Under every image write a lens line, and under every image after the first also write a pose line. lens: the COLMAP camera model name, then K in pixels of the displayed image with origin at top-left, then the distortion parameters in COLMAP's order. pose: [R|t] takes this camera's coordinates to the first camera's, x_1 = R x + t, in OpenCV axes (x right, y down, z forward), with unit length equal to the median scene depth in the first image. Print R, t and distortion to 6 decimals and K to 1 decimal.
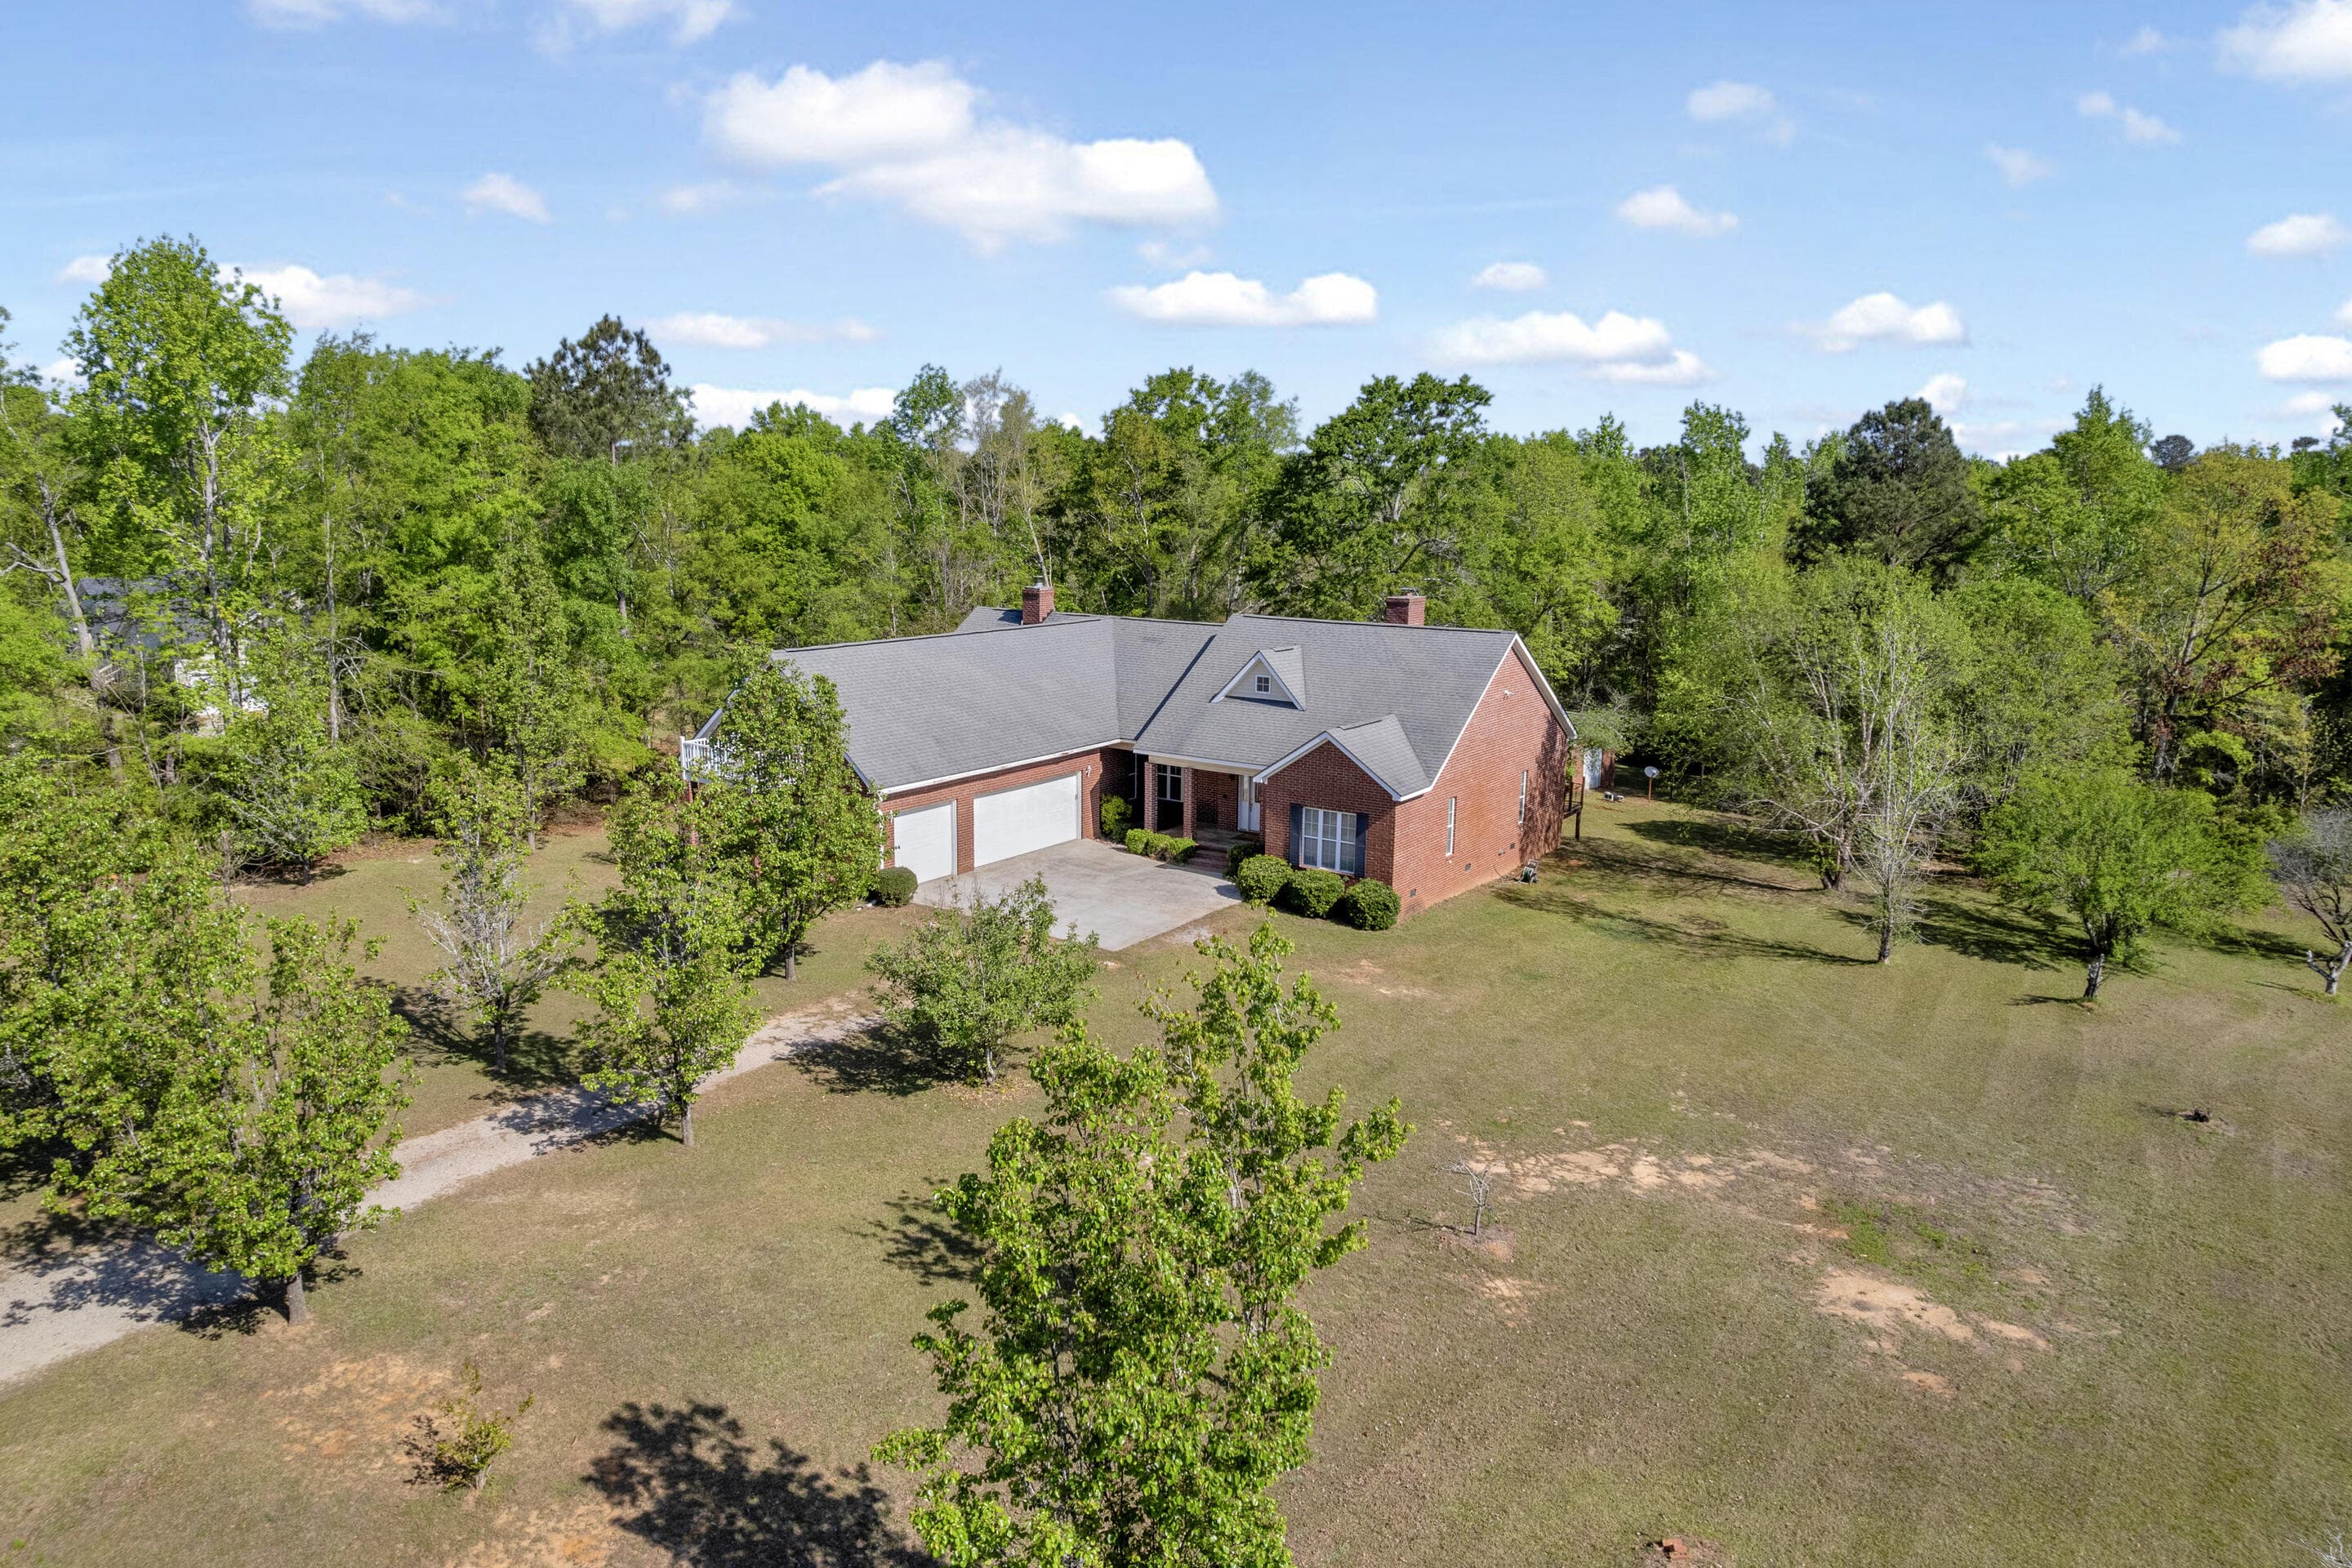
lens RADIAL K [[1493.9, 0, 1177.5], [0, 1493.9, 804.8], [0, 0, 1]] dist [-0.054653, 0.017771]
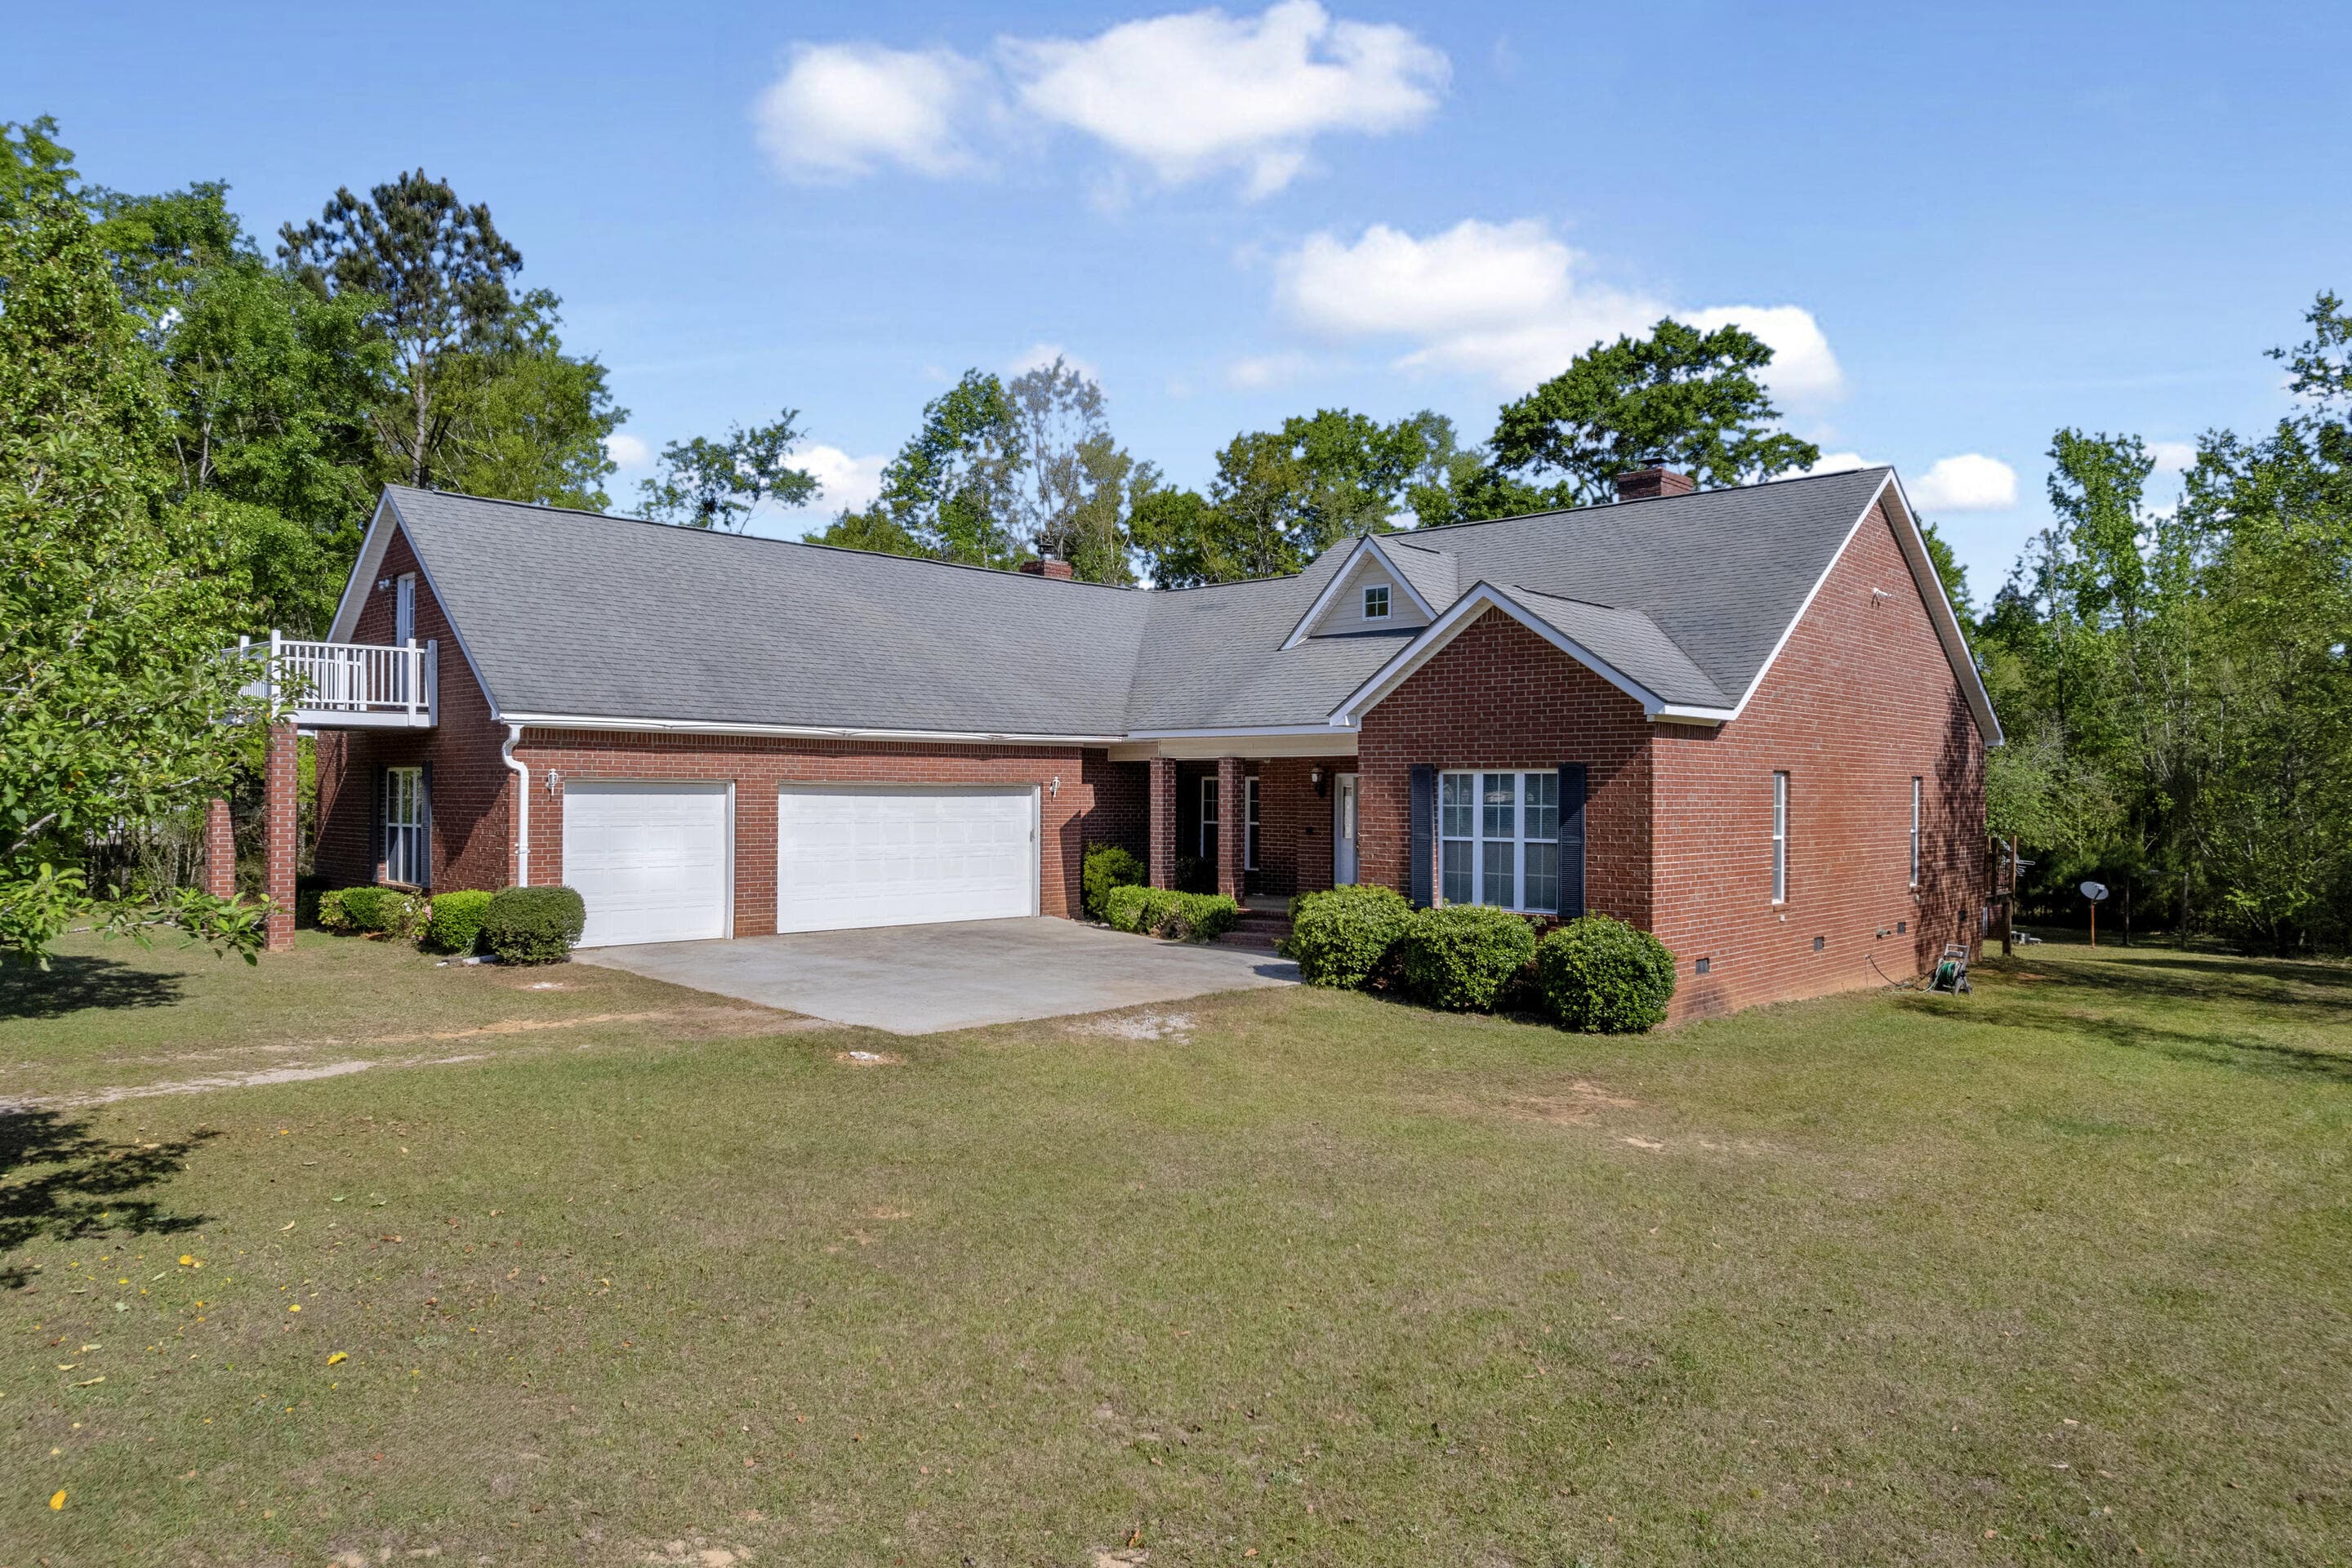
lens RADIAL K [[1493.9, 0, 1177.5], [0, 1493.9, 804.8], [0, 0, 1]] dist [-0.054653, 0.017771]
pose [[0.987798, -0.006853, -0.155587, 0.074470], [-0.024642, 0.979570, -0.199590, 0.099251], [0.153776, 0.200989, 0.967448, 0.546343]]
